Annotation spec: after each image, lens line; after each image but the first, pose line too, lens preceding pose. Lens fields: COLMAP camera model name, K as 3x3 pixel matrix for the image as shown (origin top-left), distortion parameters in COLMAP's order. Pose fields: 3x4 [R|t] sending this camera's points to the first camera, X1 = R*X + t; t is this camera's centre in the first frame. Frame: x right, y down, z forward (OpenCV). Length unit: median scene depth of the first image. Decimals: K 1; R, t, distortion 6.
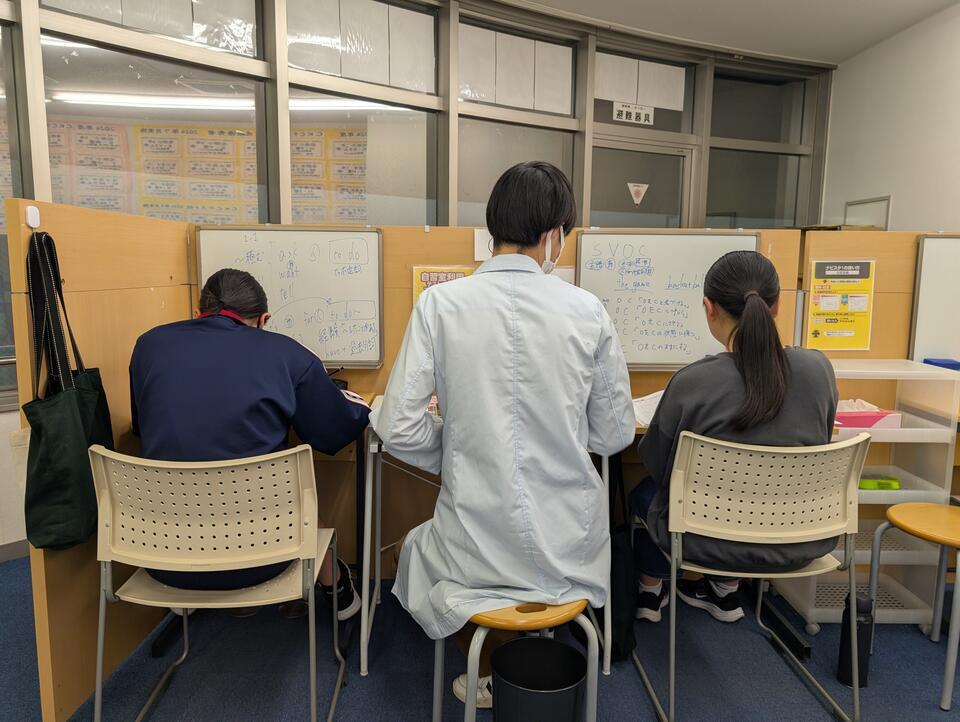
lens RADIAL K [[704.3, 0, 468.6], [0, 704.3, 354.3], [0, 0, 1]] dist [0.019916, -0.011720]
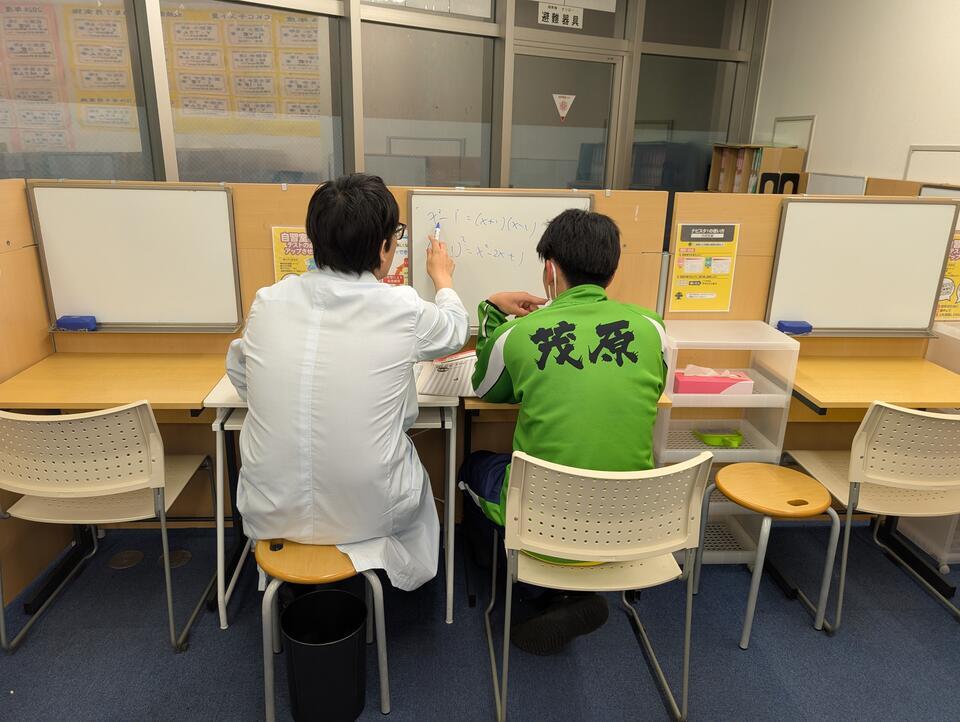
lens RADIAL K [[704.3, 0, 479.0], [0, 704.3, 368.5], [0, 0, 1]] dist [0.019916, -0.011720]
pose [[0.998342, -0.001091, 0.057556, 0.085312], [-0.009610, 0.982634, 0.185304, -0.065504], [-0.056759, -0.185550, 0.980994, 0.000248]]
